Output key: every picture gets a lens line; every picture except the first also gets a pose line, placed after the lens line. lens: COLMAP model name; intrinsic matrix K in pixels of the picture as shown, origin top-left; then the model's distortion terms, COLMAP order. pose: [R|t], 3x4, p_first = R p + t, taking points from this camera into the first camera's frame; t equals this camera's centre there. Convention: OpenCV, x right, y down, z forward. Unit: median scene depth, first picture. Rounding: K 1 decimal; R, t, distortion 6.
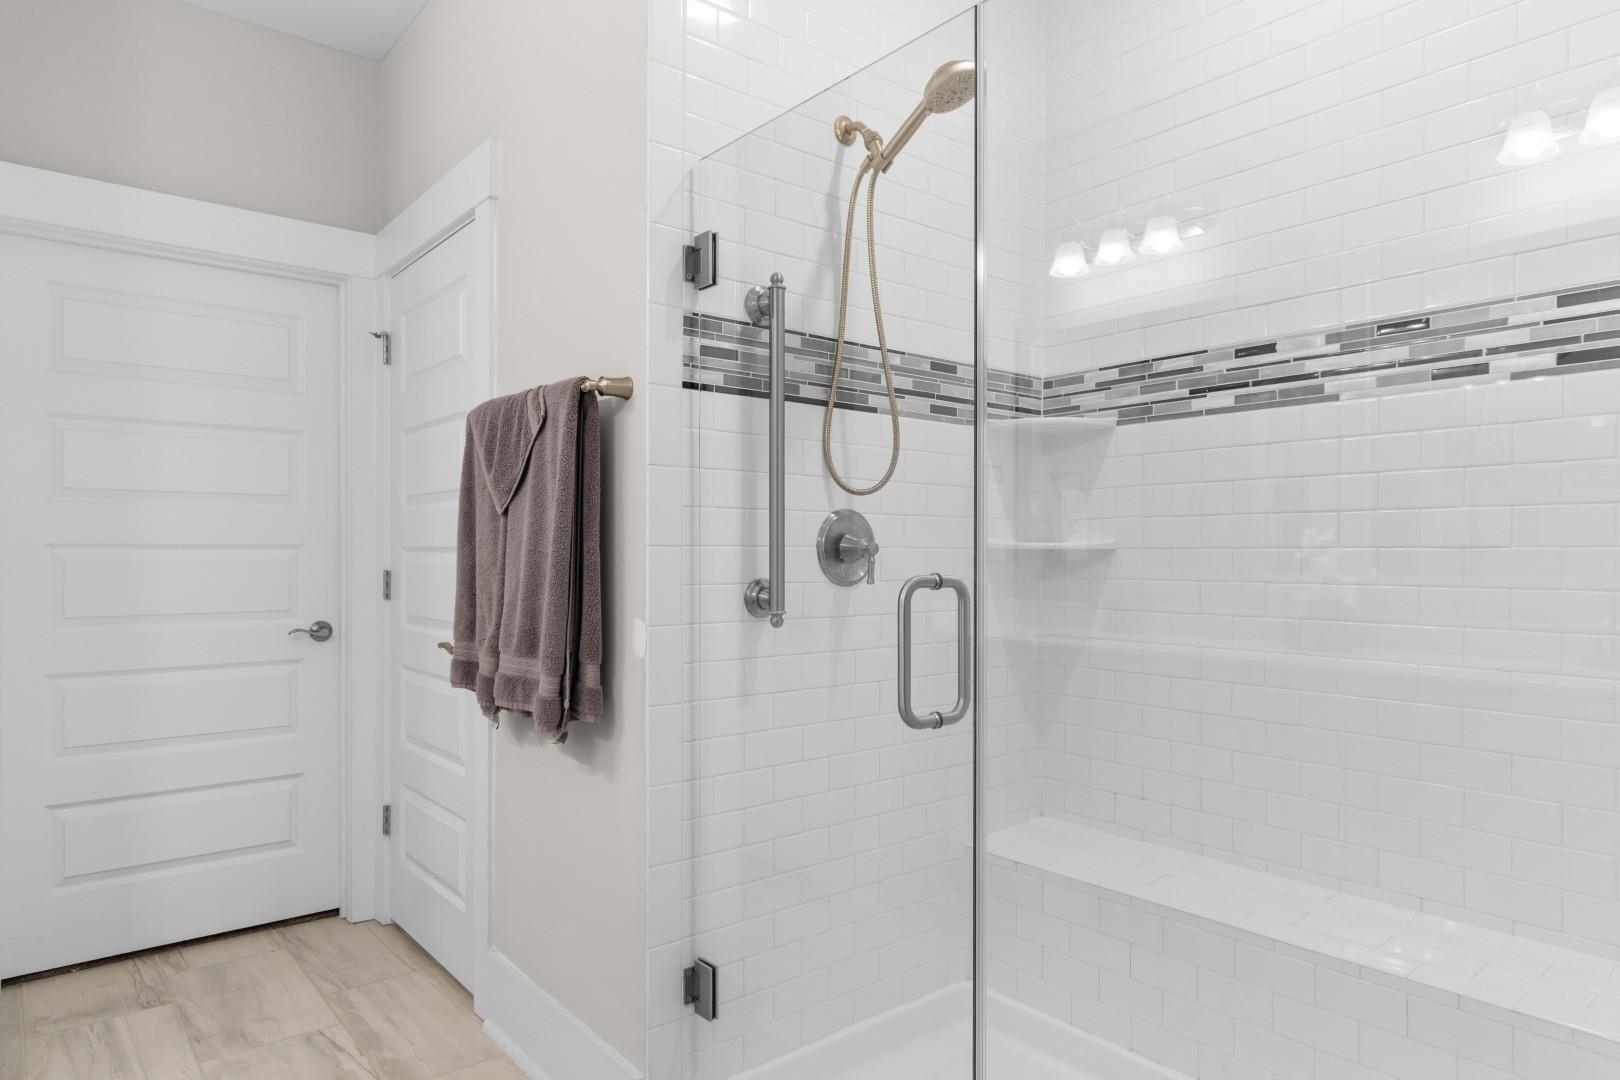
lens RADIAL K [[980.1, 0, 812.7], [0, 980.1, 543.7], [0, 0, 1]] dist [0.002439, 0.001778]
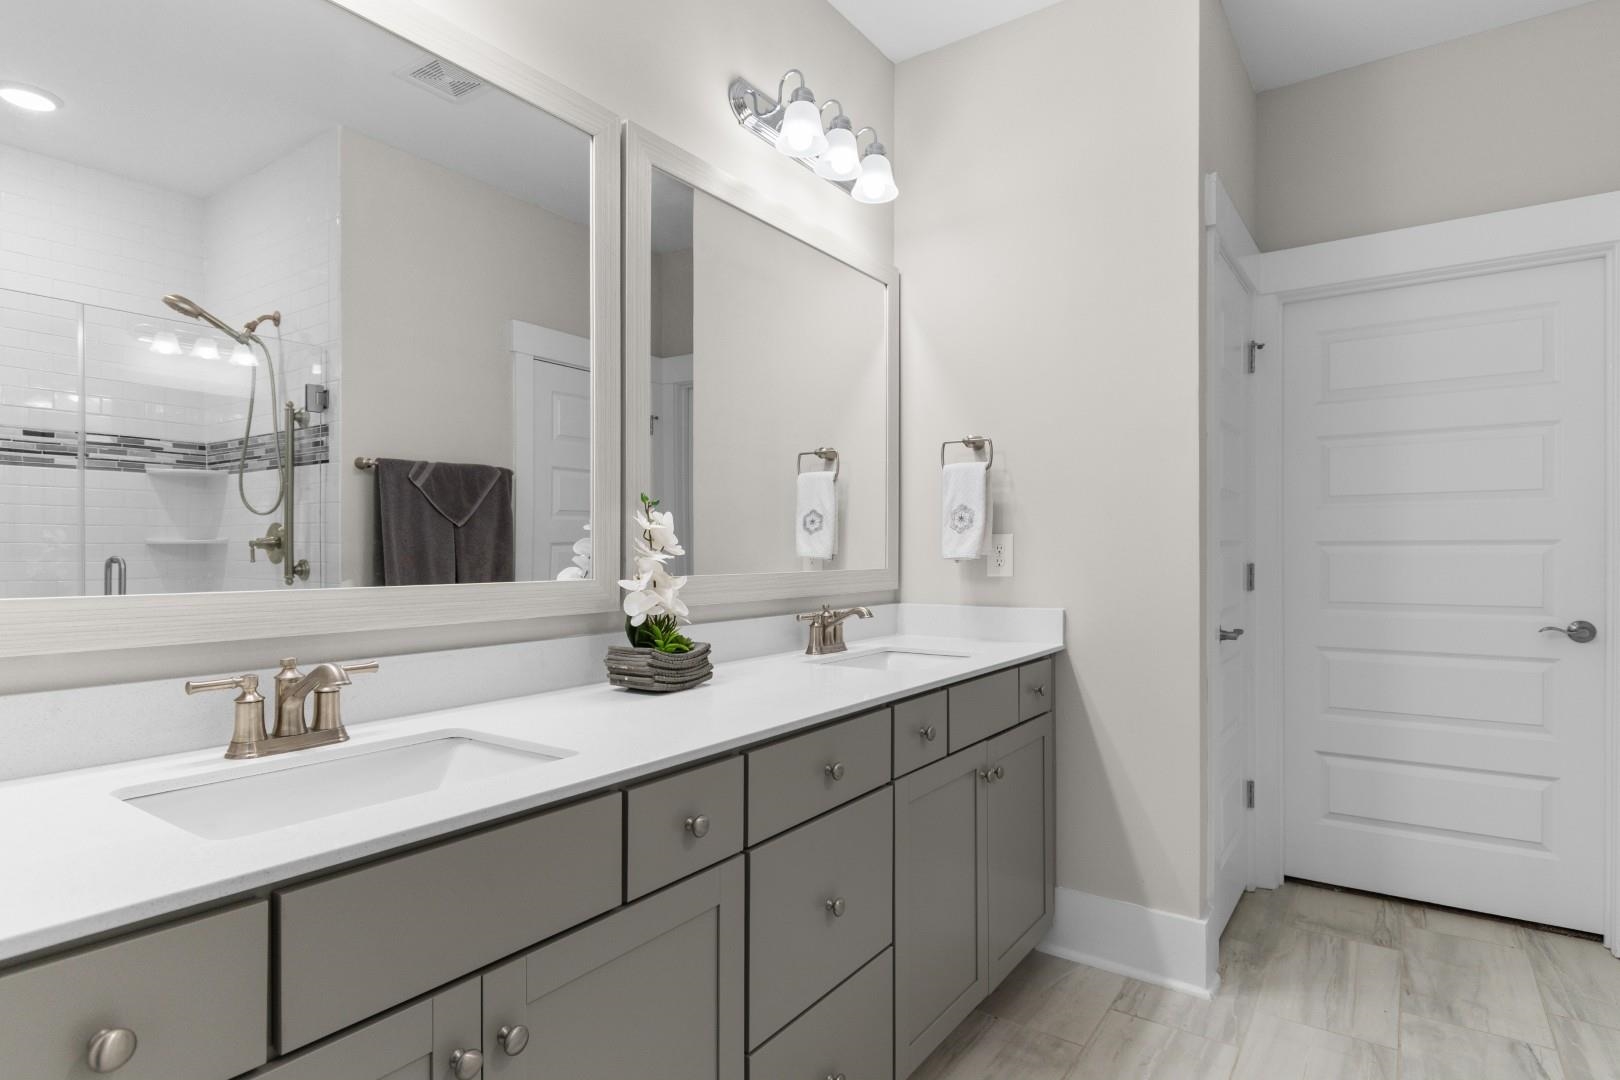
lens RADIAL K [[860.0, 0, 820.1], [0, 860.0, 540.5], [0, 0, 1]] dist [0.002393, -0.001686]
pose [[0.279964, -0.012871, -0.959924, 0.110603], [0.013059, 0.999869, -0.009597, 0.001014], [0.959922, -0.009849, 0.280095, 0.095014]]
